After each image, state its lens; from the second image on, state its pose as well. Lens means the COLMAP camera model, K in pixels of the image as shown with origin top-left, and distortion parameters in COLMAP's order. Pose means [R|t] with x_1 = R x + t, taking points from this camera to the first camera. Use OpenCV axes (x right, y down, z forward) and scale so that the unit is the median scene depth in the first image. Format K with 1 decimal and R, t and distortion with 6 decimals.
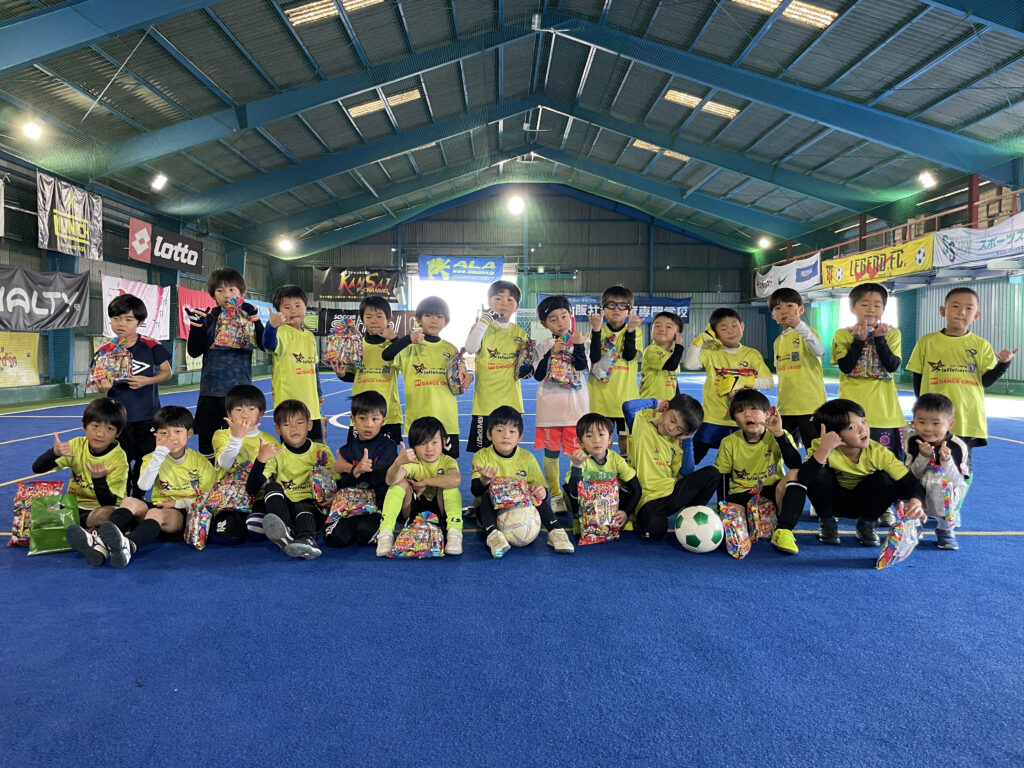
lens RADIAL K [[772.6, 0, 512.1], [0, 772.6, 382.1], [0, 0, 1]] dist [0.008384, 0.002439]
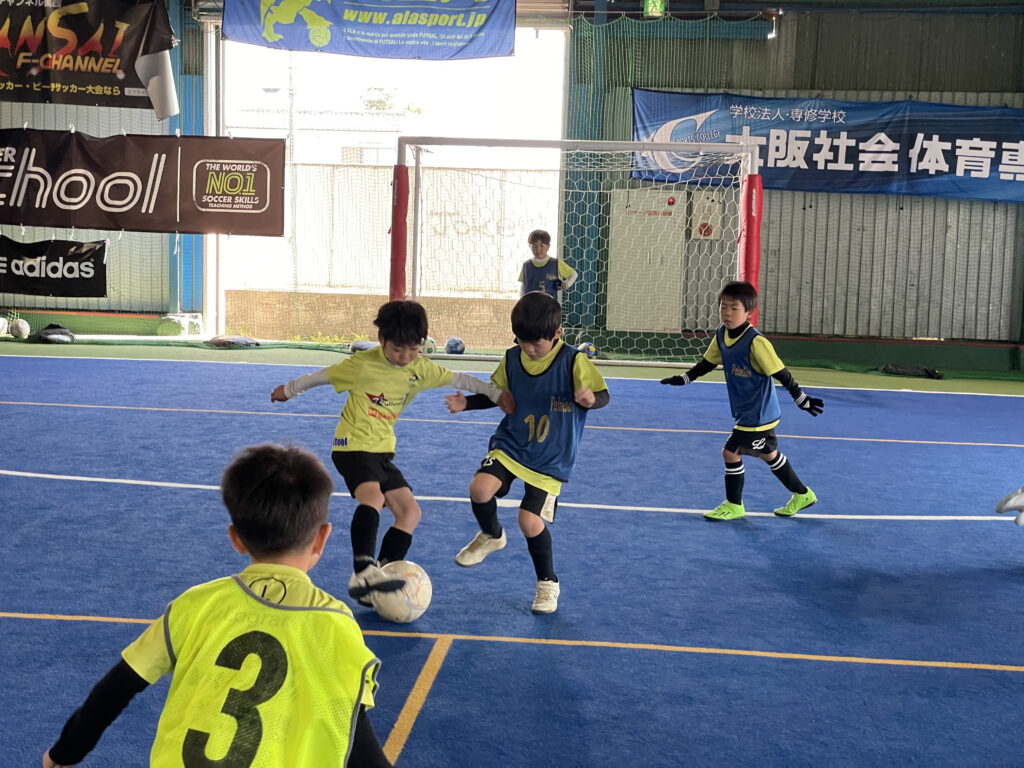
lens RADIAL K [[1534.8, 0, 511.6], [0, 1534.8, 383.6], [0, 0, 1]] dist [0.008542, 0.000000]
pose [[0.995602, 0.039727, -0.084849, 0.039920], [-0.035175, 0.997895, 0.054489, -0.035459], [0.086835, -0.051265, 0.994903, 0.431587]]
